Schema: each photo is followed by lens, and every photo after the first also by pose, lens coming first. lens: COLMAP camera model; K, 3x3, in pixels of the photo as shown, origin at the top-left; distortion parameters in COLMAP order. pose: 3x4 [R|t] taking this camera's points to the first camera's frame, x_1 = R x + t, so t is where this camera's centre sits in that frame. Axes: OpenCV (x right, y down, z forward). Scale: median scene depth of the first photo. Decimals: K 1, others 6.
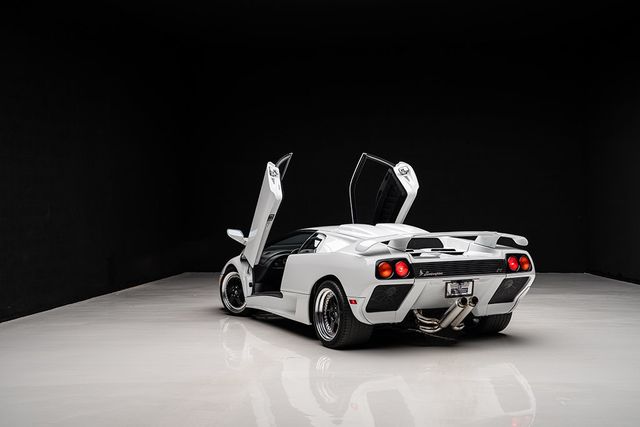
lens RADIAL K [[926.8, 0, 328.5], [0, 926.8, 194.4], [0, 0, 1]] dist [0.006359, 0.000000]
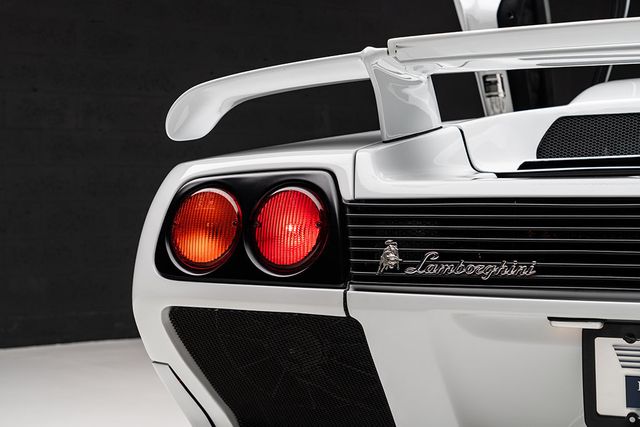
lens RADIAL K [[1234.8, 0, 321.6], [0, 1234.8, 212.9], [0, 0, 1]] dist [0.002949, 0.000000]
pose [[0.640820, 0.016304, -0.767518, 0.254162], [-0.007502, 0.999860, 0.014976, 0.070562], [0.767654, -0.003839, 0.640853, 0.814034]]
